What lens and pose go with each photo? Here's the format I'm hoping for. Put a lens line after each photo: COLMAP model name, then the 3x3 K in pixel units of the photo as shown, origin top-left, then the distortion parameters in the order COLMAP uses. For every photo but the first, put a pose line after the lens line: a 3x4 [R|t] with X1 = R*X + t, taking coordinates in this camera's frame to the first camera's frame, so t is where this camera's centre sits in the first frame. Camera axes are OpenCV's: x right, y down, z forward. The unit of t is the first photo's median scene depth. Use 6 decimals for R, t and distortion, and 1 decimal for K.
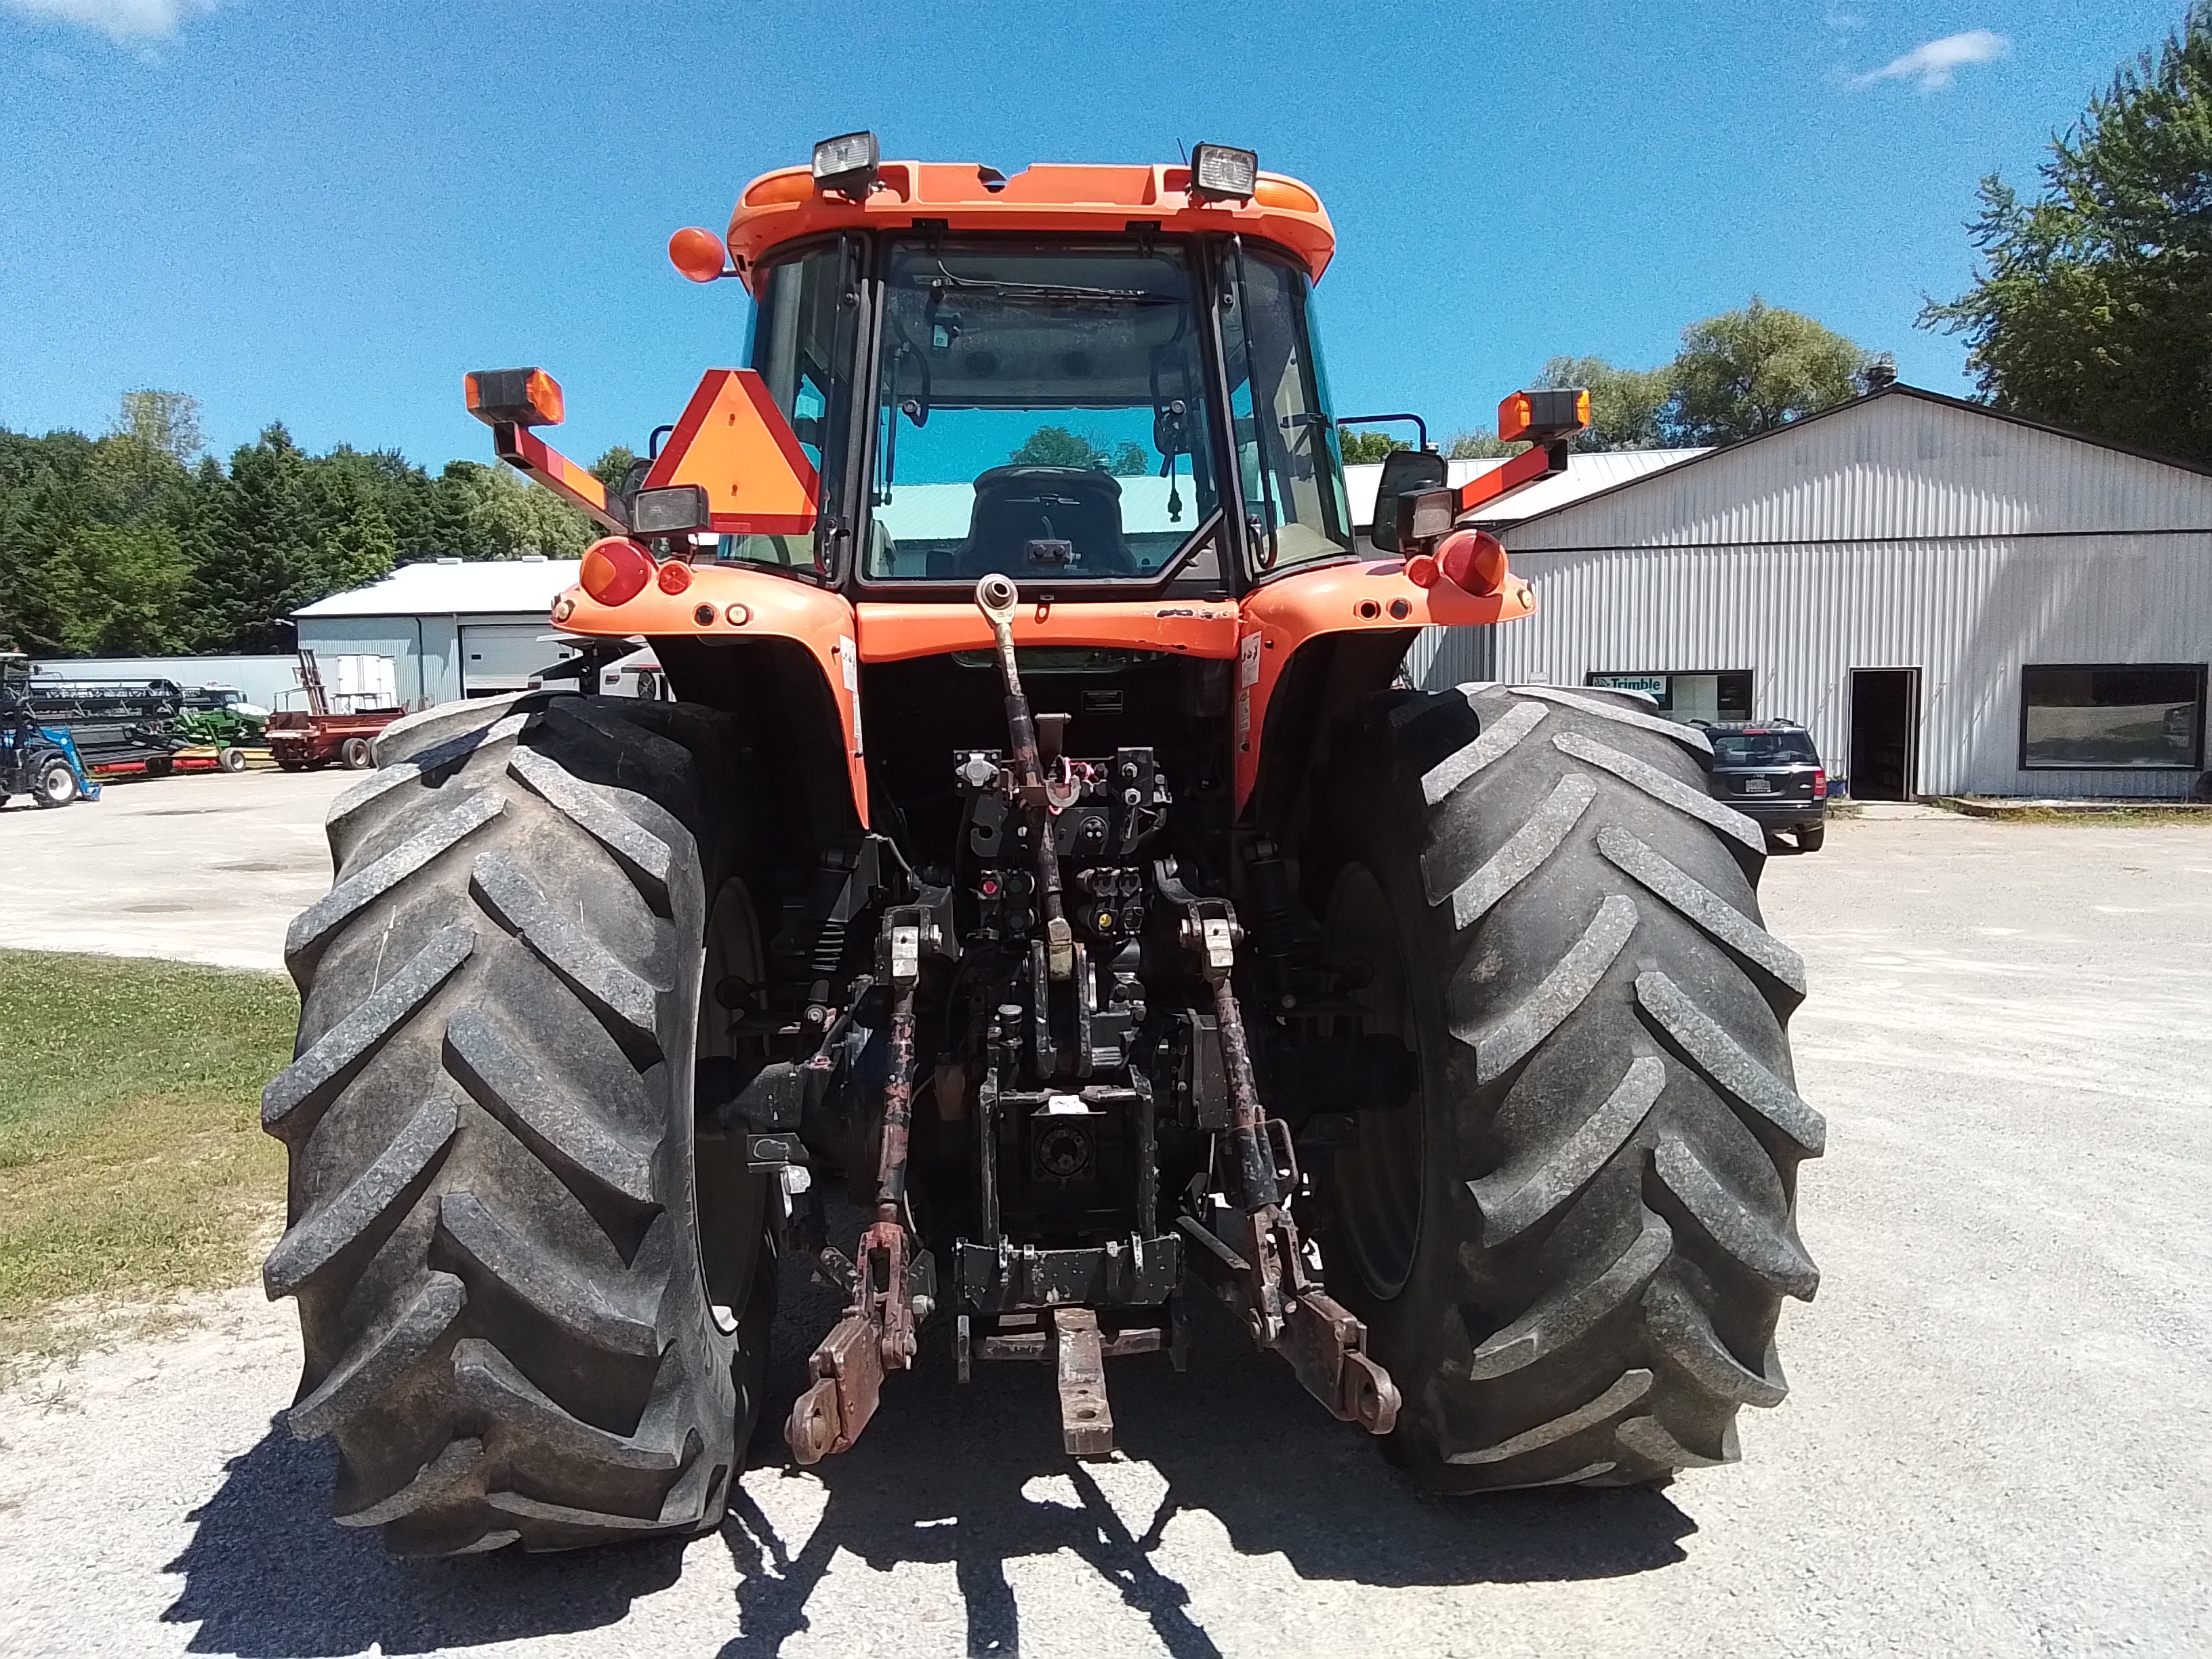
lens RADIAL K [[1550.2, 0, 1117.0], [0, 1550.2, 833.8], [0, 0, 1]] dist [0.036642, -0.045489]
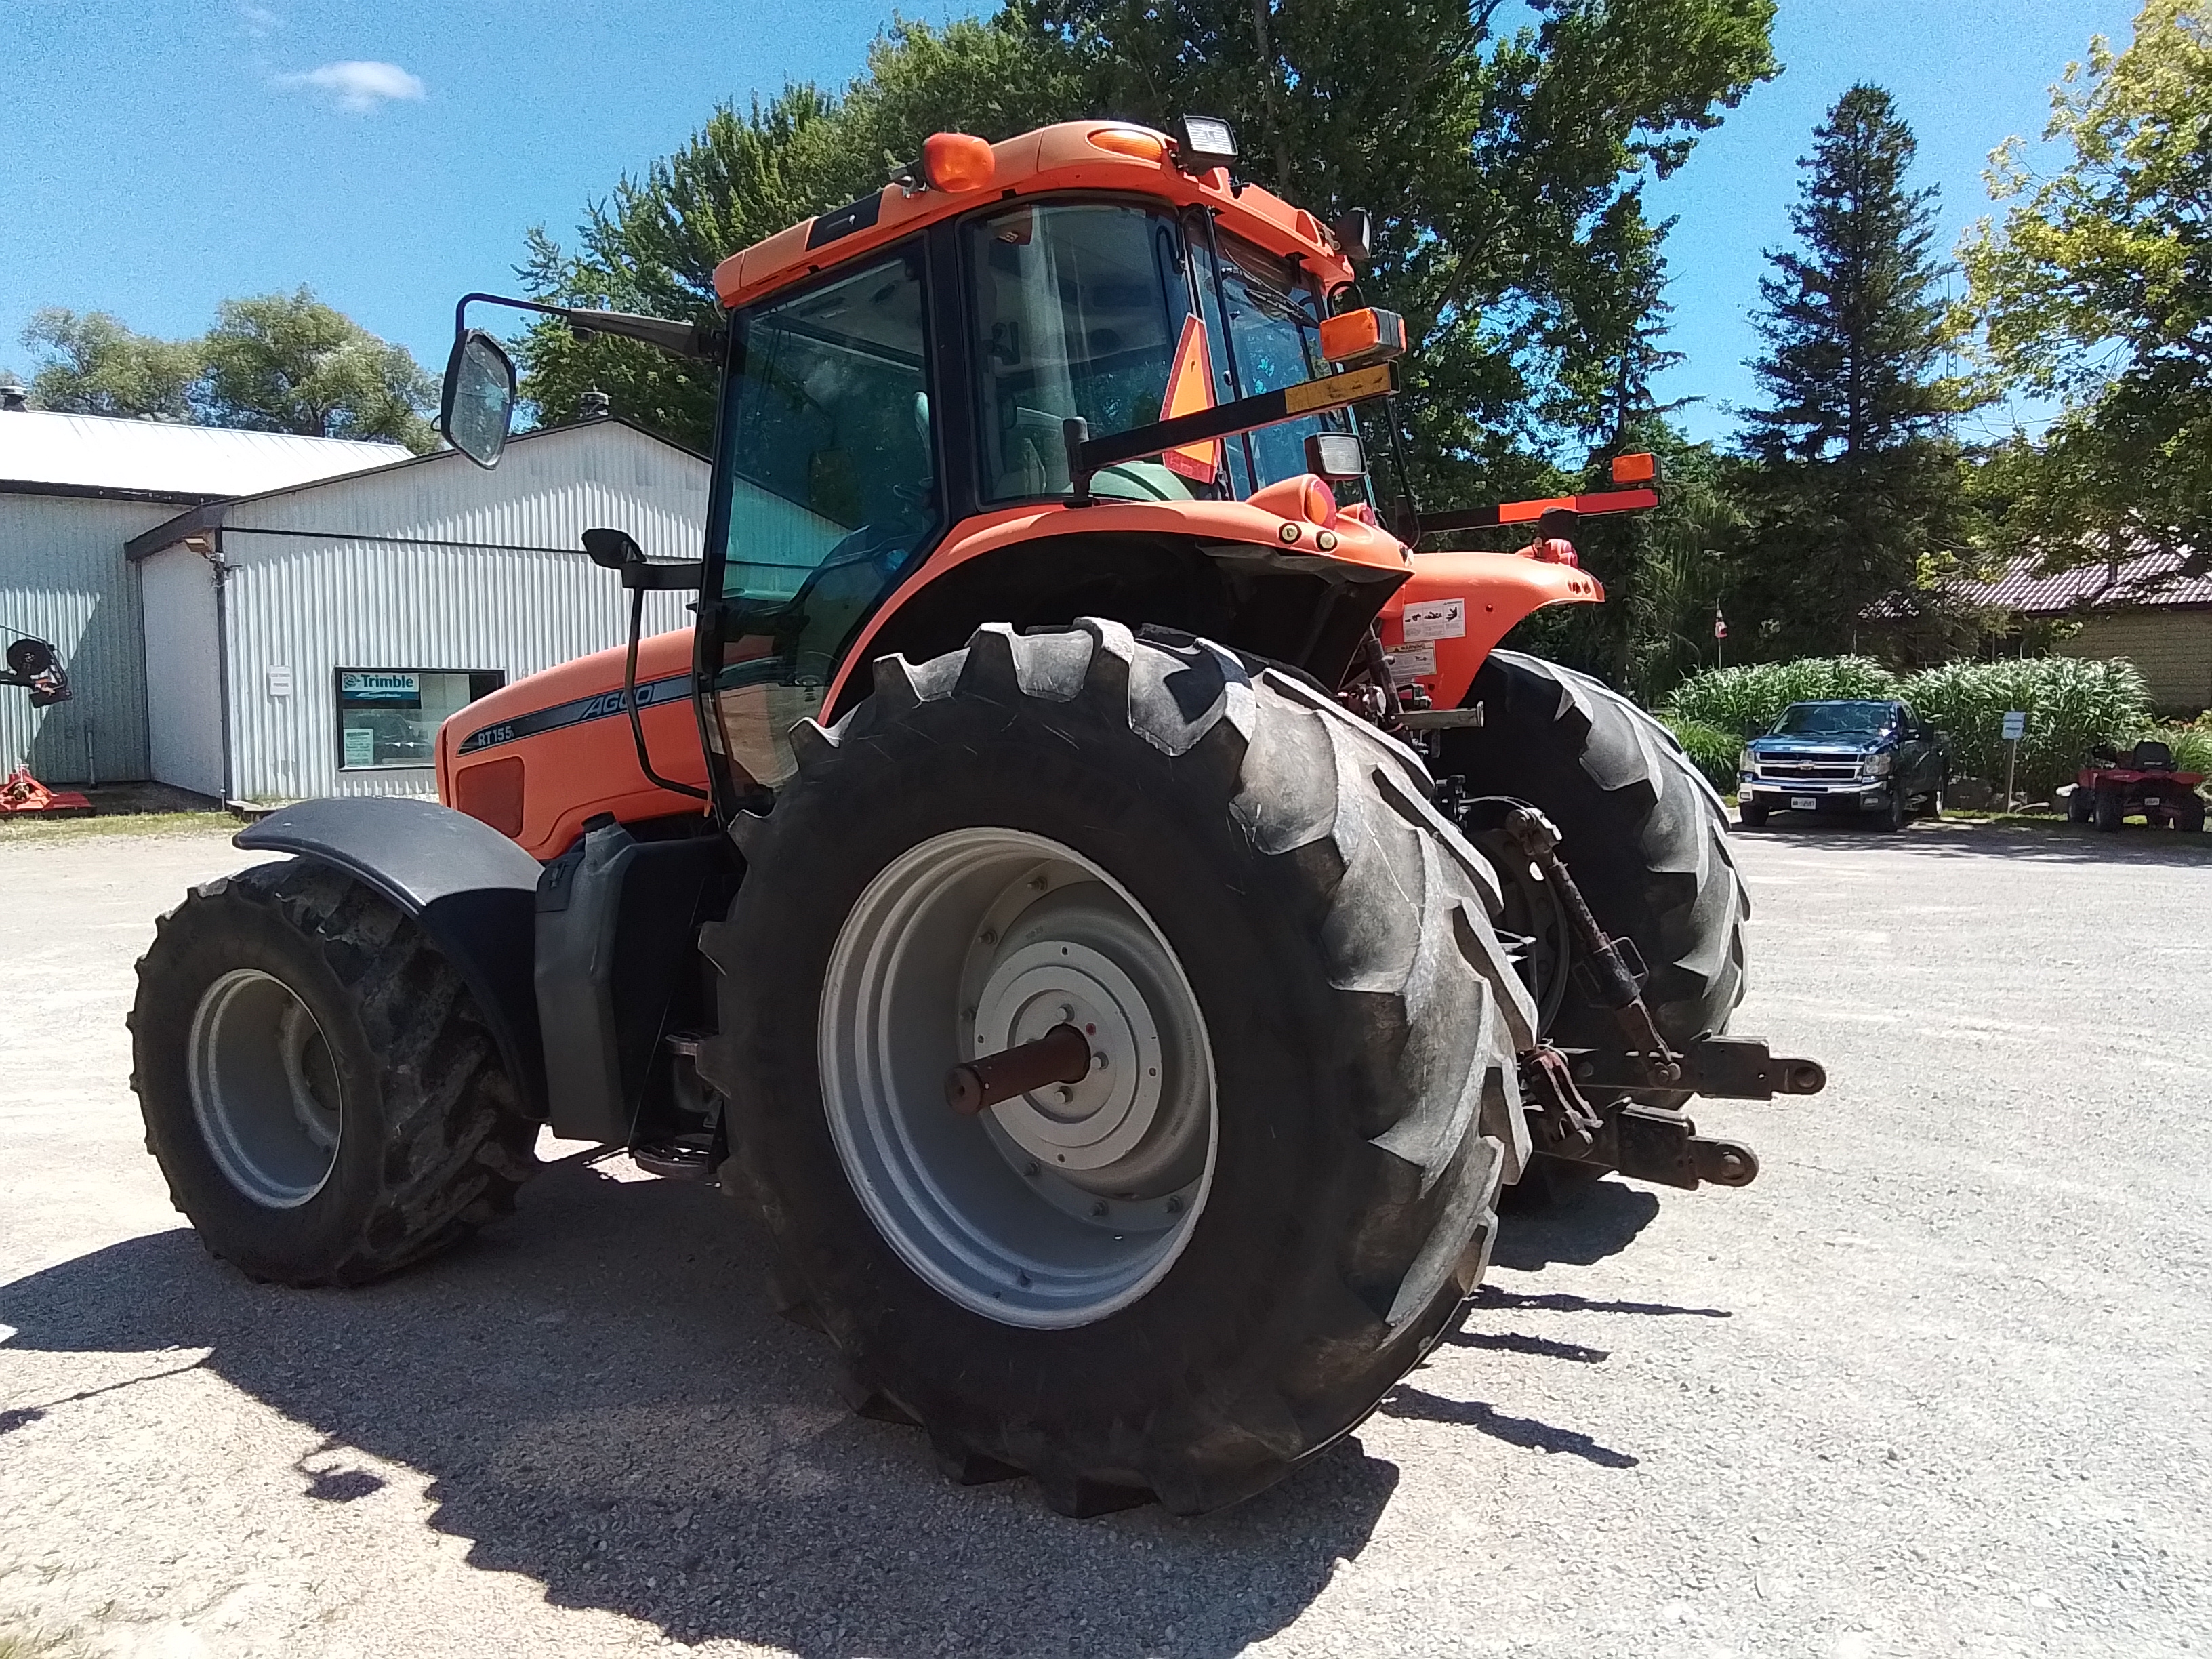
lens RADIAL K [[1561.3, 0, 1106.0], [0, 1561.3, 829.5], [0, 0, 1]] dist [0.016105, 0.000468]
pose [[0.606813, -0.054496, 0.792974, -0.171281], [0.062741, 0.997818, 0.020562, 0.003140], [-0.792364, 0.037275, 0.608908, 0.063108]]
